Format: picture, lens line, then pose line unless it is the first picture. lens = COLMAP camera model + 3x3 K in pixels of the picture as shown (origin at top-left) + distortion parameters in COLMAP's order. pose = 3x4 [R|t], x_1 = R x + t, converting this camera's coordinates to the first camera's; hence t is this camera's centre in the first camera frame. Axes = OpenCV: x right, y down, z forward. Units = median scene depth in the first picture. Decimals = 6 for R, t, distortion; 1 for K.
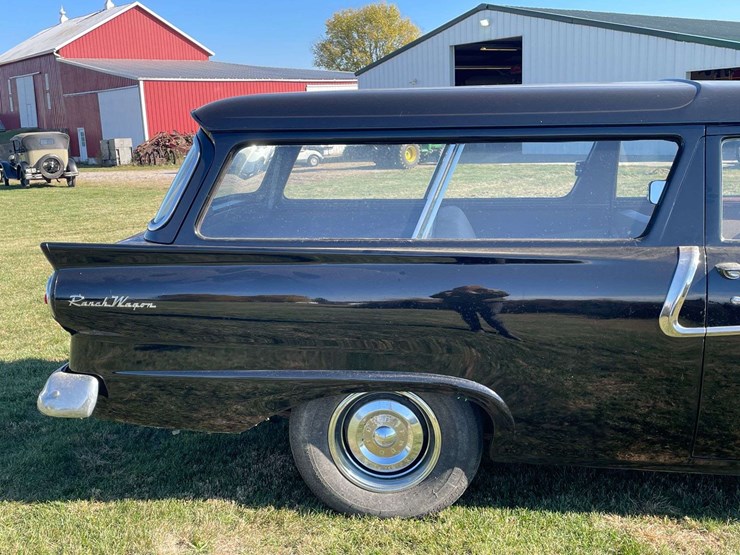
lens RADIAL K [[743.4, 0, 370.0], [0, 743.4, 277.5], [0, 0, 1]] dist [0.107078, -0.178454]
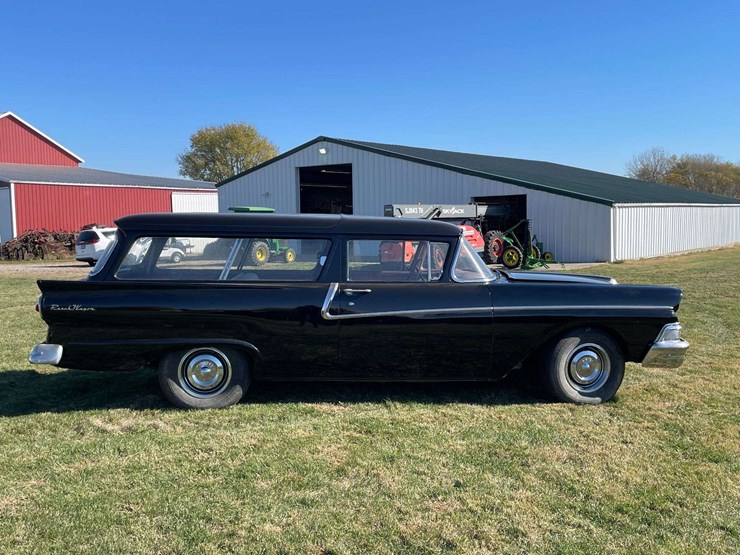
lens RADIAL K [[704.3, 0, 366.0], [0, 704.3, 285.5], [0, 0, 1]] dist [0.097965, -0.137686]
pose [[0.982603, 0.013501, 0.185229, 0.056531], [0.009536, 0.992371, -0.122919, 0.133430], [-0.185476, 0.122547, 0.974977, -0.664822]]
